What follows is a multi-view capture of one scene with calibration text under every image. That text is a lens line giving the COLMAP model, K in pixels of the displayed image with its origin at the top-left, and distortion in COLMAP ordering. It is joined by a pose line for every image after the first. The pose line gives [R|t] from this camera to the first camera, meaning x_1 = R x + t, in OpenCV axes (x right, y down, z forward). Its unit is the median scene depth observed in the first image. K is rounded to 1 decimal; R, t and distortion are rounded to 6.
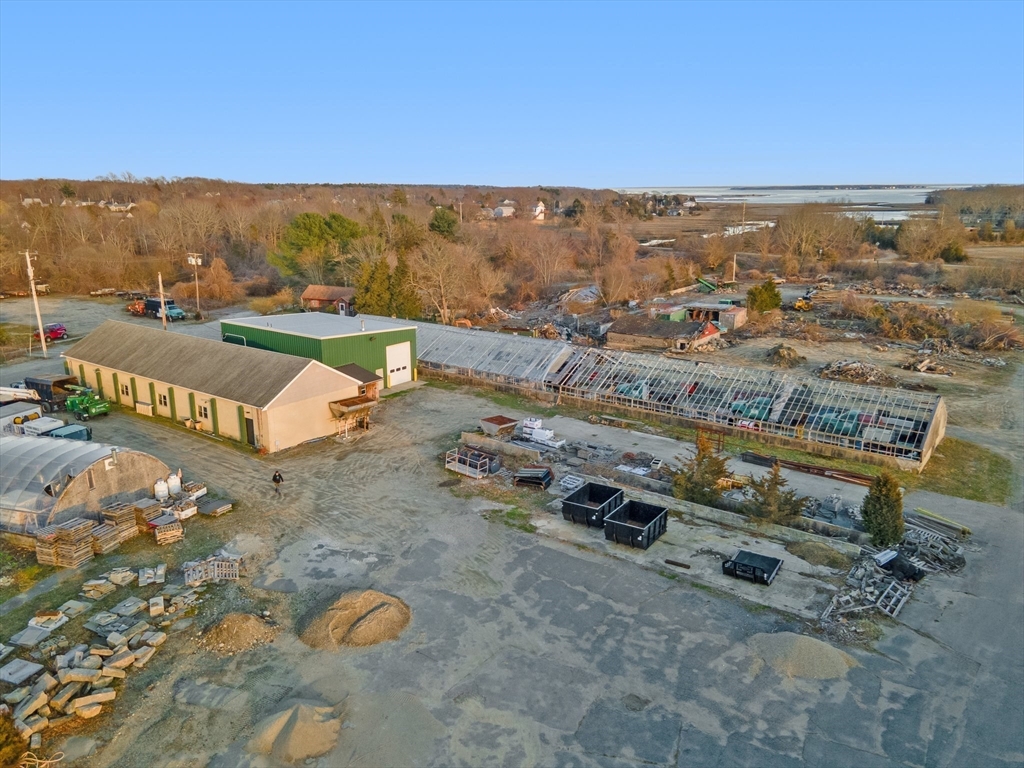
lens RADIAL K [[749.5, 0, 501.4], [0, 749.5, 379.7], [0, 0, 1]] dist [0.031934, -0.001745]
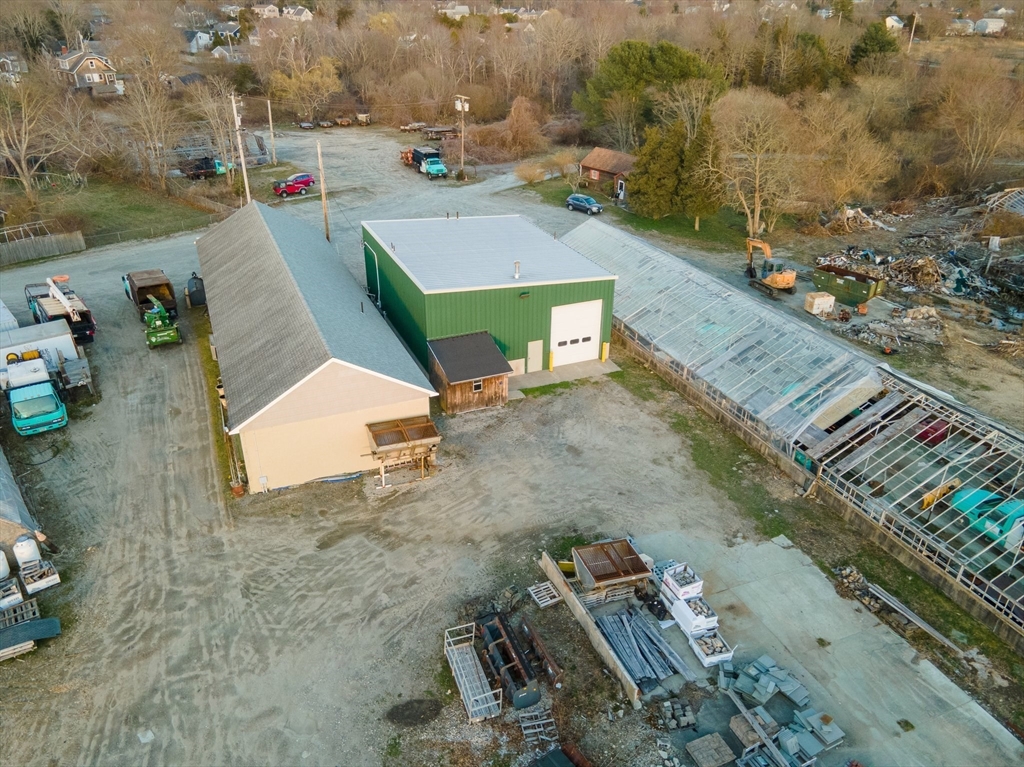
lens RADIAL K [[749.5, 0, 501.4], [0, 749.5, 379.2], [0, 0, 1]] dist [0.031934, -0.001745]
pose [[0.858107, 0.238720, -0.454605, 0.112304], [-0.130051, 0.957532, 0.257331, -0.150603], [0.496728, -0.161695, 0.852711, 0.475853]]
